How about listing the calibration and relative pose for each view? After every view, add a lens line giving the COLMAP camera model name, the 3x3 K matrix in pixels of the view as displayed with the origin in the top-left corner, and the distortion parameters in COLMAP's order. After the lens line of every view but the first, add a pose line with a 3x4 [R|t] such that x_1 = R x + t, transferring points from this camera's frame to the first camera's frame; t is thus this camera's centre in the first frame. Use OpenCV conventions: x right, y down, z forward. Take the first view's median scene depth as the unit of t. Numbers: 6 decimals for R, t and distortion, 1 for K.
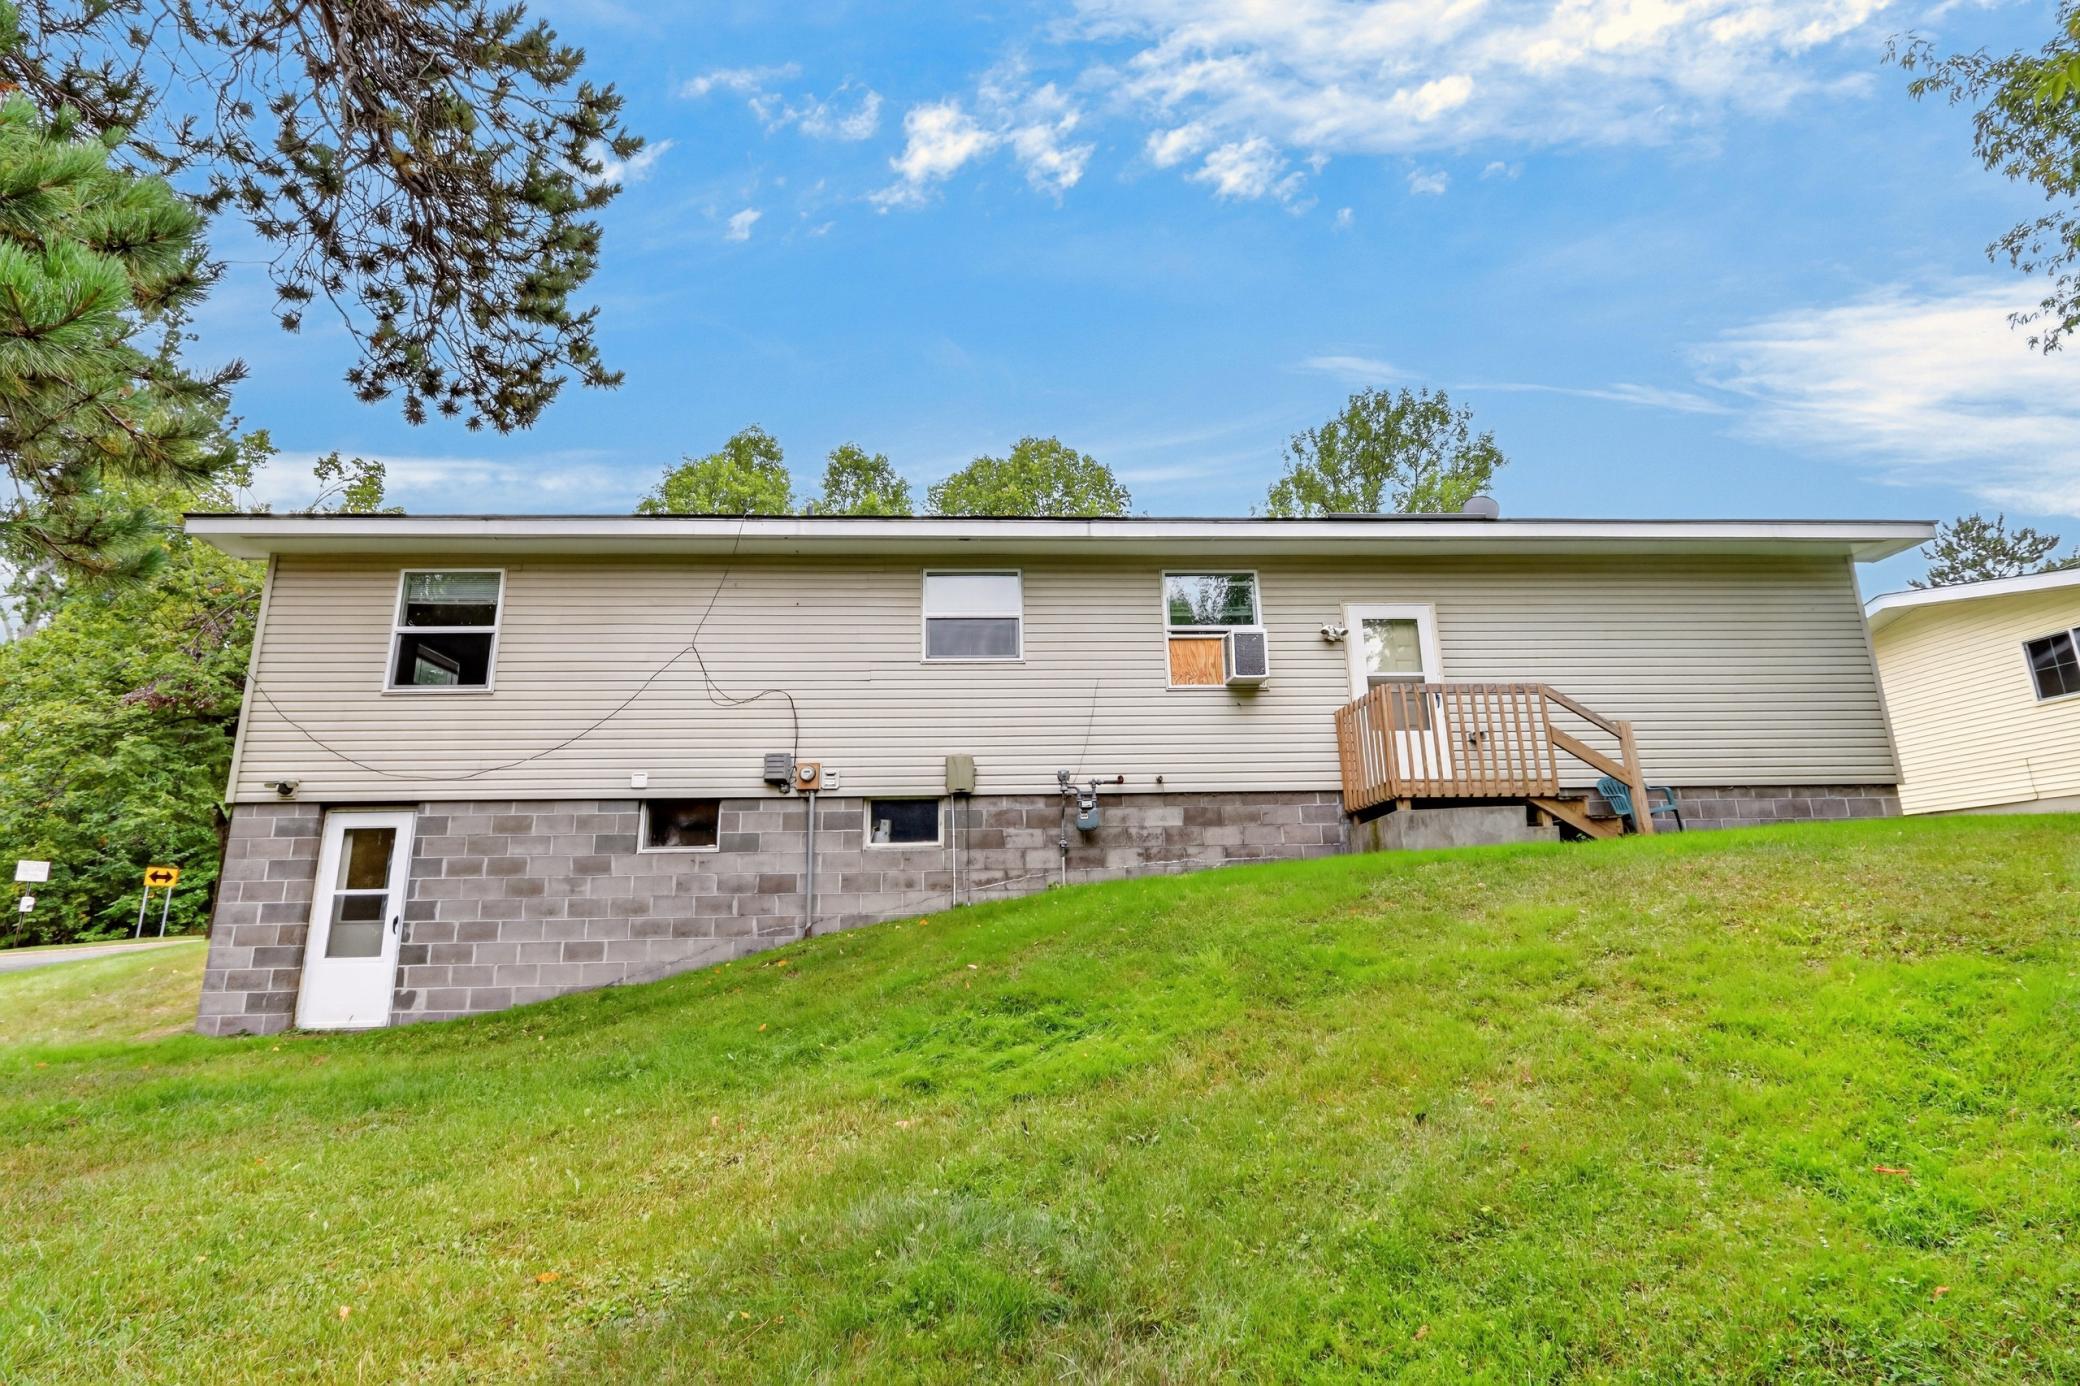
lens RADIAL K [[929.4, 0, 1036.2], [0, 929.4, 689.2], [0, 0, 1]] dist [-0.003886, 0.000044]
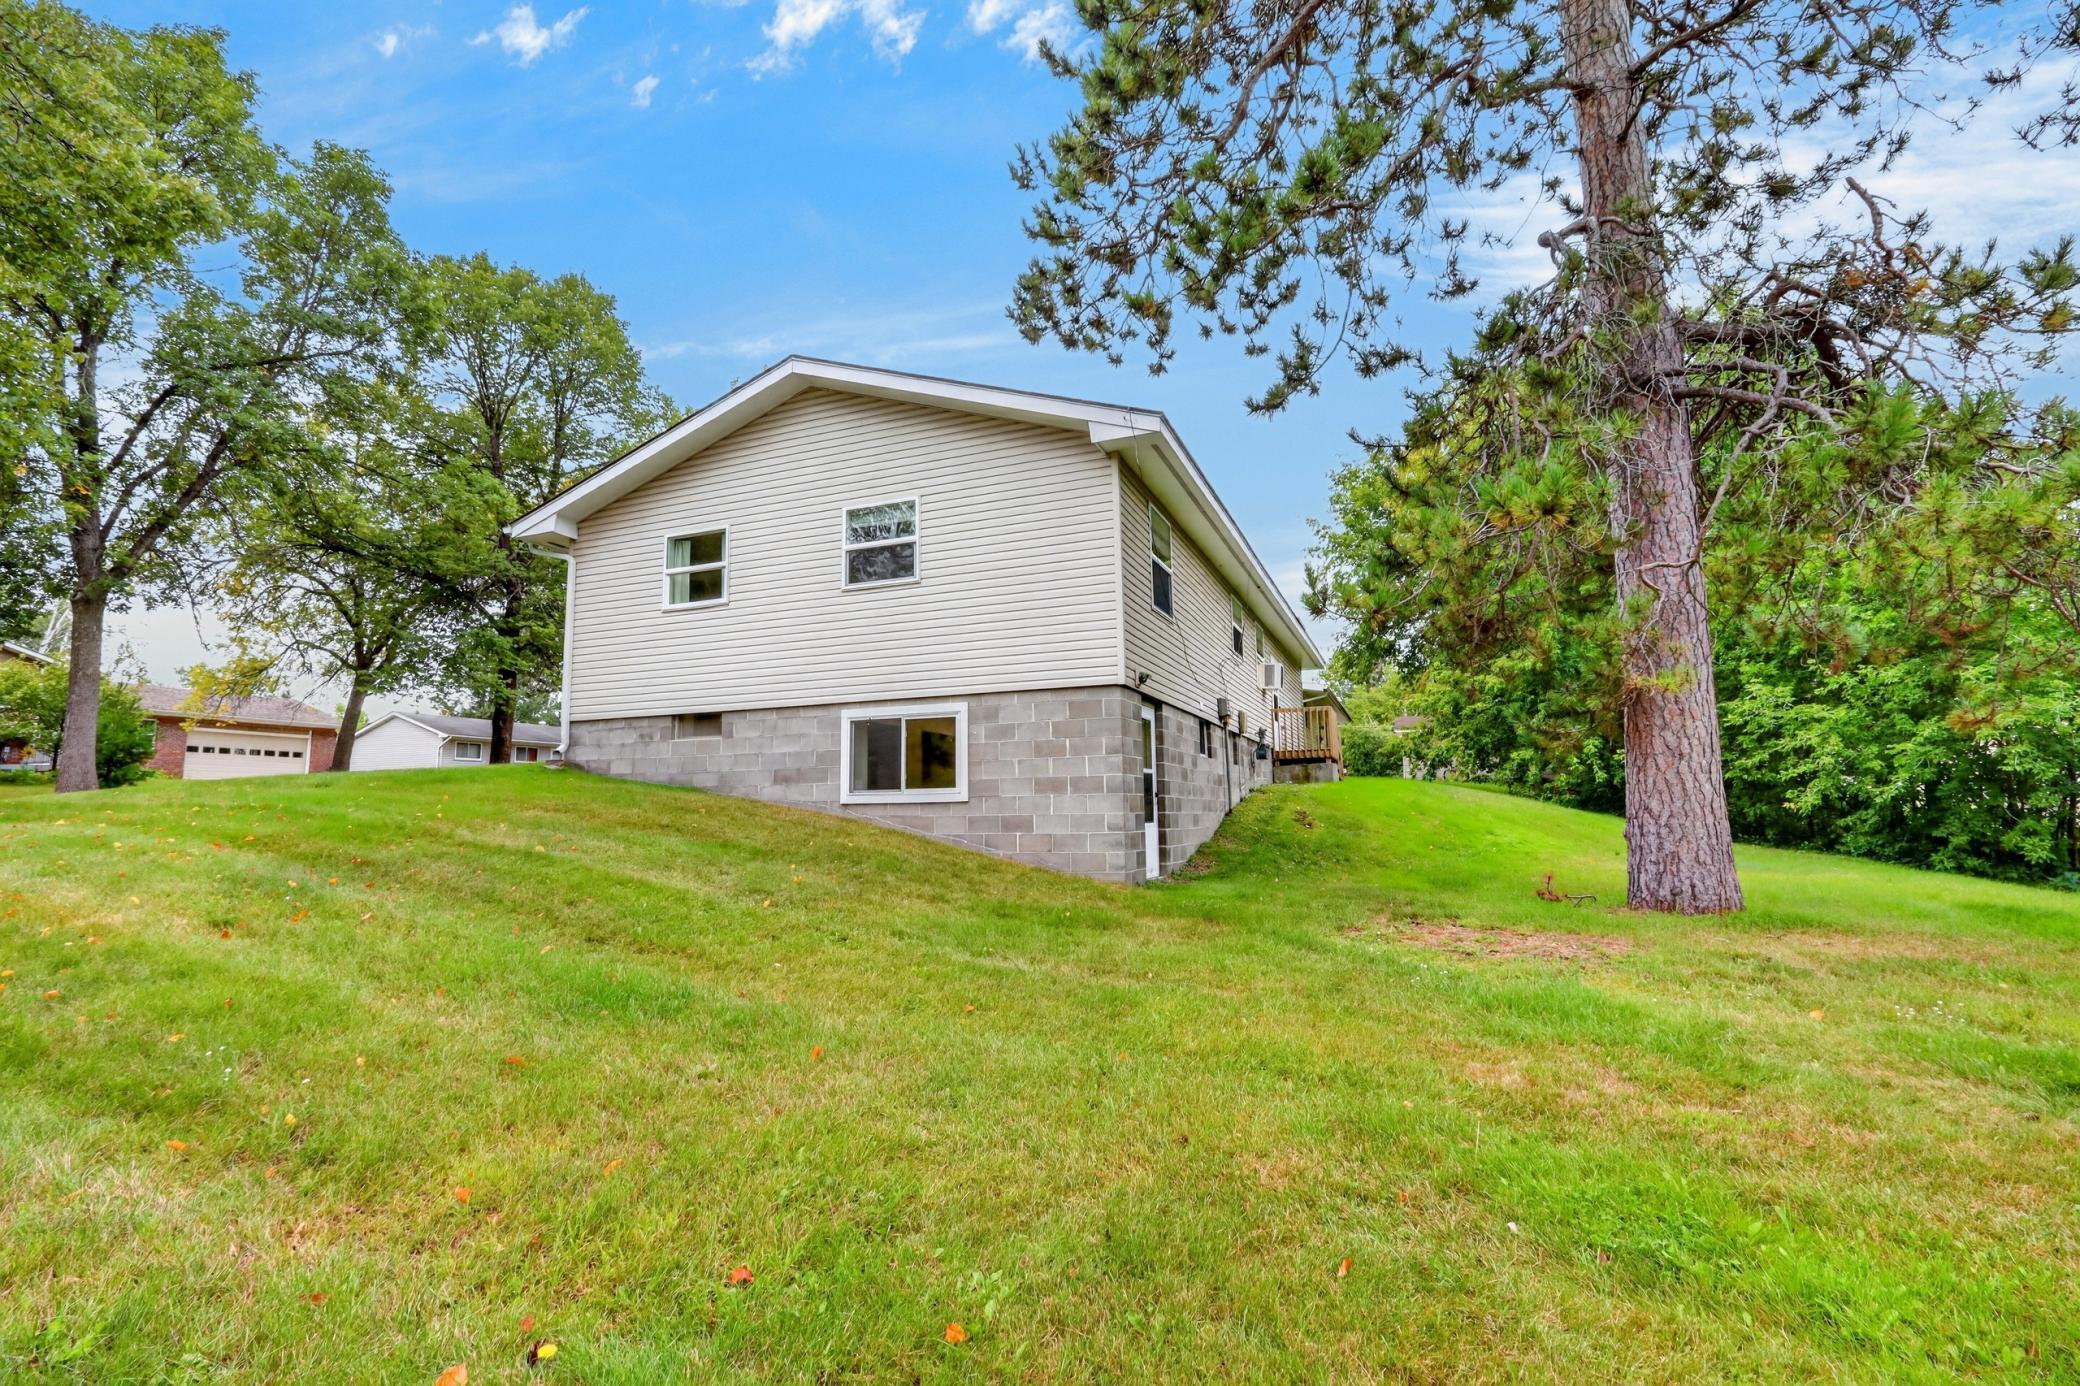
lens RADIAL K [[960.0, 0, 1035.2], [0, 960.0, 694.3], [0, 0, 1]] dist [-0.002062, -0.001863]
pose [[0.410031, 0.127684, 0.903090, -1.920886], [-0.202746, 0.978139, -0.046242, 0.206310], [-0.889252, -0.164137, 0.426954, 0.601722]]
